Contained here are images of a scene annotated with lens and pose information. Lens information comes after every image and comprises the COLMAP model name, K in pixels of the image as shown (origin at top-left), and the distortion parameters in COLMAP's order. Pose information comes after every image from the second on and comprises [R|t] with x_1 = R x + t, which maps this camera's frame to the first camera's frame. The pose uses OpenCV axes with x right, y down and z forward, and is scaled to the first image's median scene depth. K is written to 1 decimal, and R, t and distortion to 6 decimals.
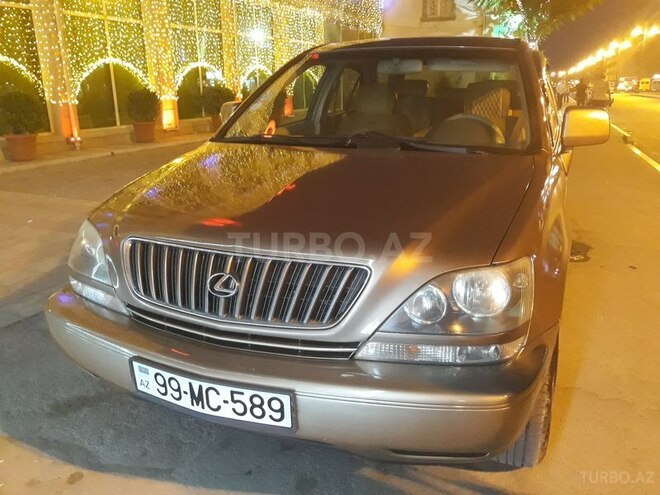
lens RADIAL K [[528.9, 0, 330.0], [0, 528.9, 247.5], [0, 0, 1]] dist [-0.036328, 0.025461]
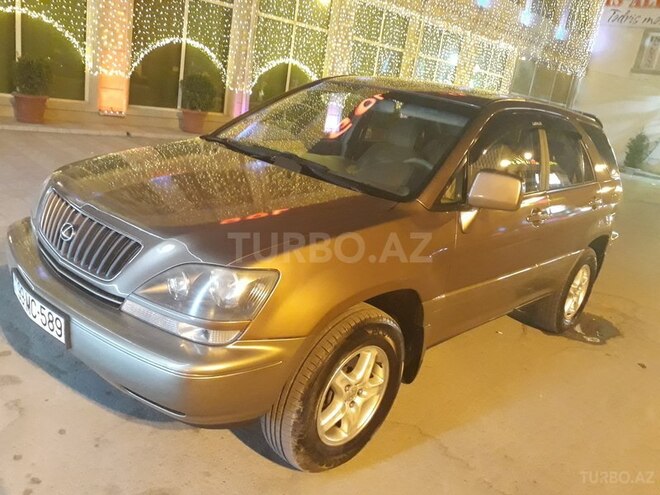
lens RADIAL K [[528.9, 0, 330.0], [0, 528.9, 247.5], [0, 0, 1]] dist [-0.036328, 0.025461]
pose [[0.918137, 0.255236, -0.303117, 0.100461], [-0.264670, 0.964284, 0.010280, -0.010045], [0.294915, 0.070788, 0.952898, -0.010560]]
